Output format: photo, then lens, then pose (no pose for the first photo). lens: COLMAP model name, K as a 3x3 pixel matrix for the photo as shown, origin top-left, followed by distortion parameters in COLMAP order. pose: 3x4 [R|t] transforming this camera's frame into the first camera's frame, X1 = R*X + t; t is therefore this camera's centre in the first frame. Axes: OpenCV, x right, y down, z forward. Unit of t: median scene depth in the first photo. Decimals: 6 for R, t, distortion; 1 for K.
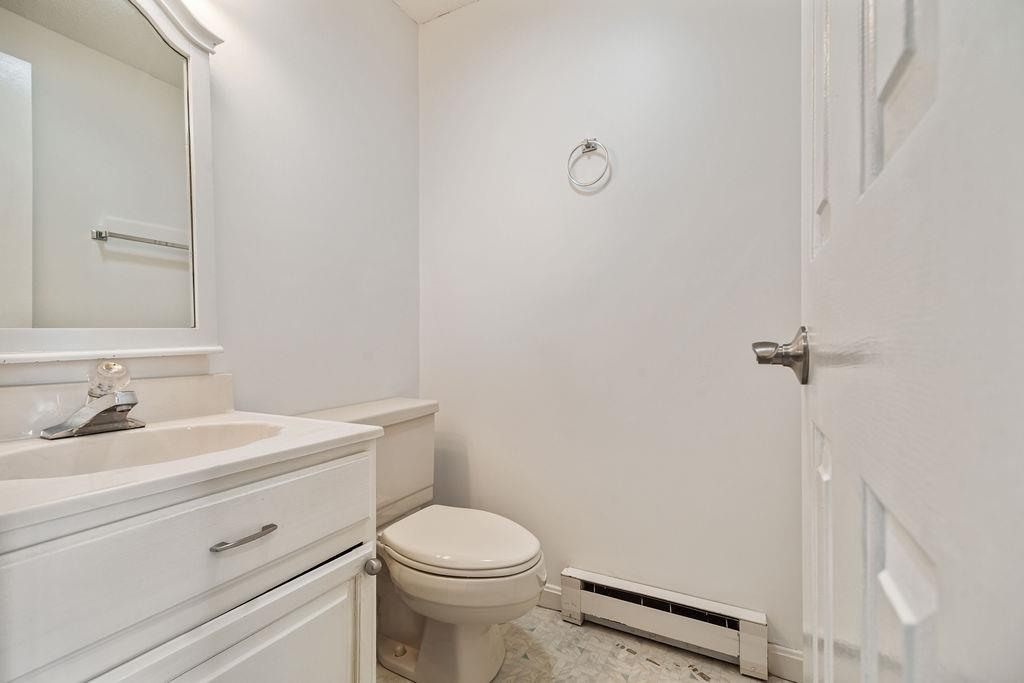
lens RADIAL K [[448.9, 0, 512.0], [0, 448.9, 341.5], [0, 0, 1]] dist [0.003617, 0.000346]
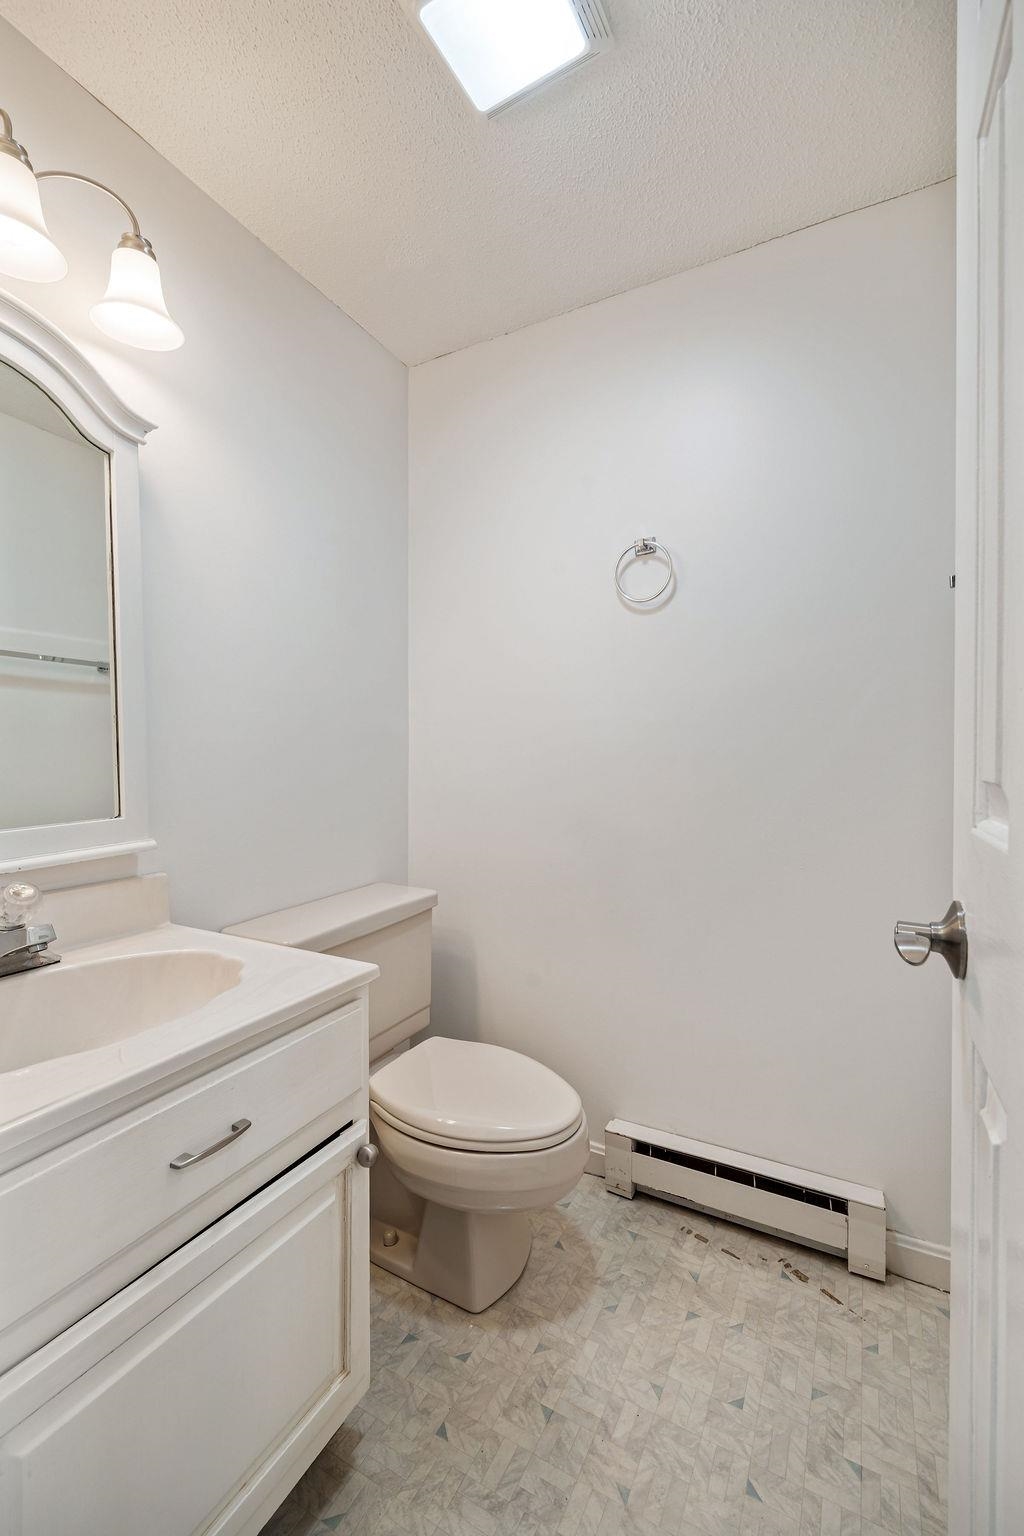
lens RADIAL K [[624.3, 0, 517.6], [0, 624.3, 761.4], [0, 0, 1]] dist [-0.003091, -0.000029]
pose [[0.999996, 0.002255, -0.001926, -0.039323], [-0.002238, 0.999959, 0.008812, -0.111354], [0.001946, -0.008807, 0.999959, -0.022558]]
